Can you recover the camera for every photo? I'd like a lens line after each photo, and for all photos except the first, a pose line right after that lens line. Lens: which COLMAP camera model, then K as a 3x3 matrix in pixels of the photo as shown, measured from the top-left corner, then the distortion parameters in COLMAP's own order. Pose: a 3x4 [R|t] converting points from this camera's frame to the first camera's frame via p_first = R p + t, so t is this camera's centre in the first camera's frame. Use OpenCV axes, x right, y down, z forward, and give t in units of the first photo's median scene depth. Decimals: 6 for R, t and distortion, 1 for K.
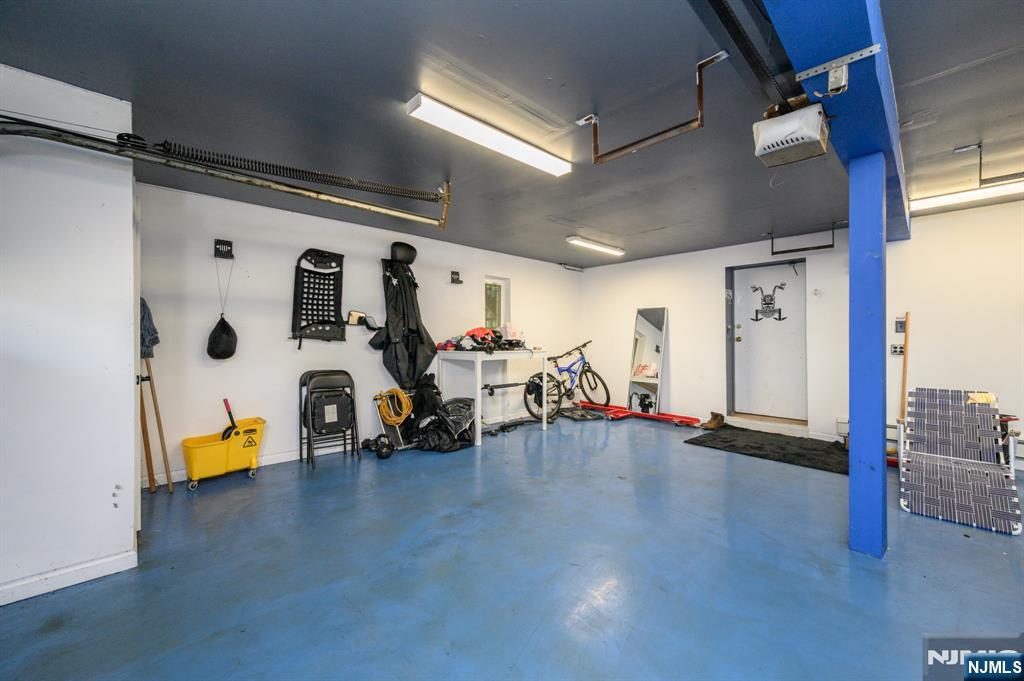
lens RADIAL K [[403.2, 0, 513.2], [0, 403.2, 335.7], [0, 0, 1]] dist [-0.000666, -0.000142]
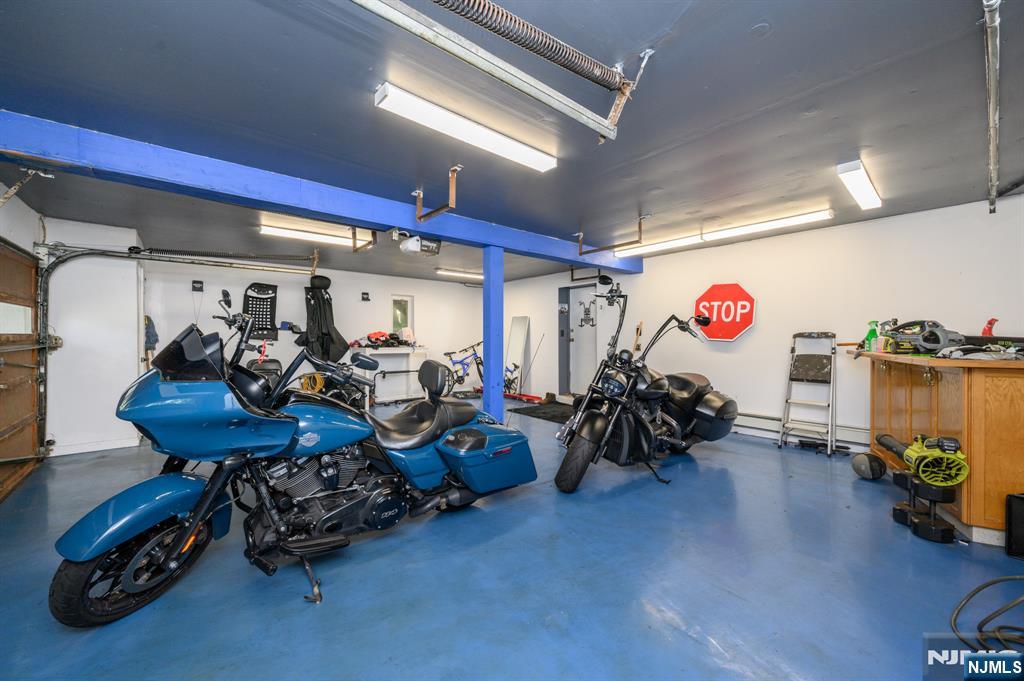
lens RADIAL K [[403.2, 0, 511.4], [0, 403.2, 342.2], [0, 0, 1]] dist [-0.000666, -0.000142]
pose [[0.998102, 0.001916, -0.061547, 0.523134], [-0.000965, 0.999880, 0.015475, -0.005259], [0.061569, -0.015386, 0.997984, -0.454081]]
